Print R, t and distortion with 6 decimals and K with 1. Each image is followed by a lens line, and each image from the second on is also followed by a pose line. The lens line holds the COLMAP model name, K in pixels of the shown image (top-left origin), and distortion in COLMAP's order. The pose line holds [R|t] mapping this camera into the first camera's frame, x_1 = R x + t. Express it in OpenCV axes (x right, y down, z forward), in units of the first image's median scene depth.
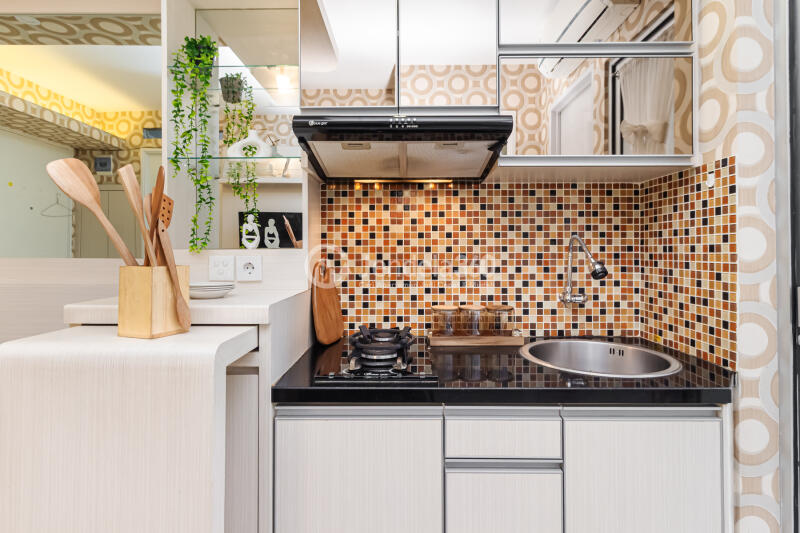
lens RADIAL K [[416.3, 0, 401.2], [0, 416.3, 249.3], [0, 0, 1]] dist [-0.002252, -0.000348]
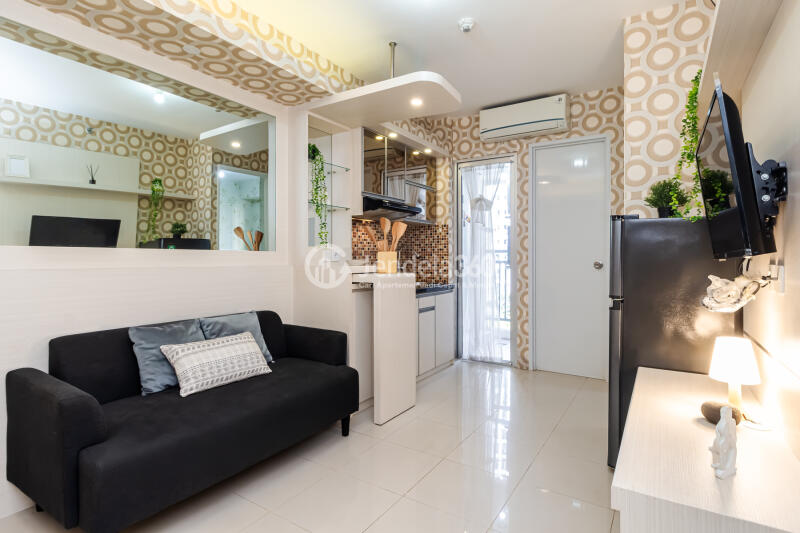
lens RADIAL K [[416.3, 0, 398.0], [0, 416.3, 264.6], [0, 0, 1]] dist [-0.002252, -0.000348]
pose [[0.534612, -0.014920, 0.844966, -1.826836], [-0.004670, 0.999777, 0.020608, 0.040645], [-0.845085, -0.014963, 0.534423, -0.430752]]
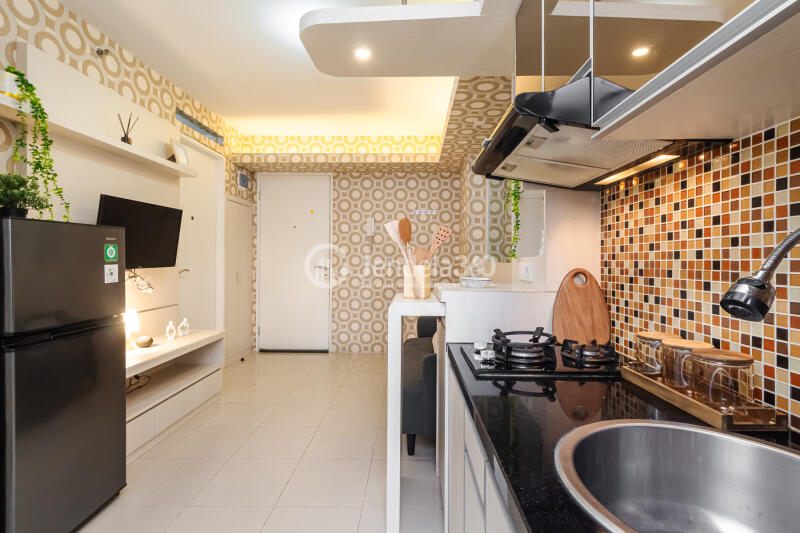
lens RADIAL K [[370.8, 0, 401.1], [0, 370.8, 260.9], [0, 0, 1]] dist [-0.003195, -0.000304]
pose [[-0.013313, 0.001696, -0.999910, 0.706294], [0.004451, 0.999989, 0.001637, 0.006712], [0.999901, -0.004428, -0.013321, 0.535681]]
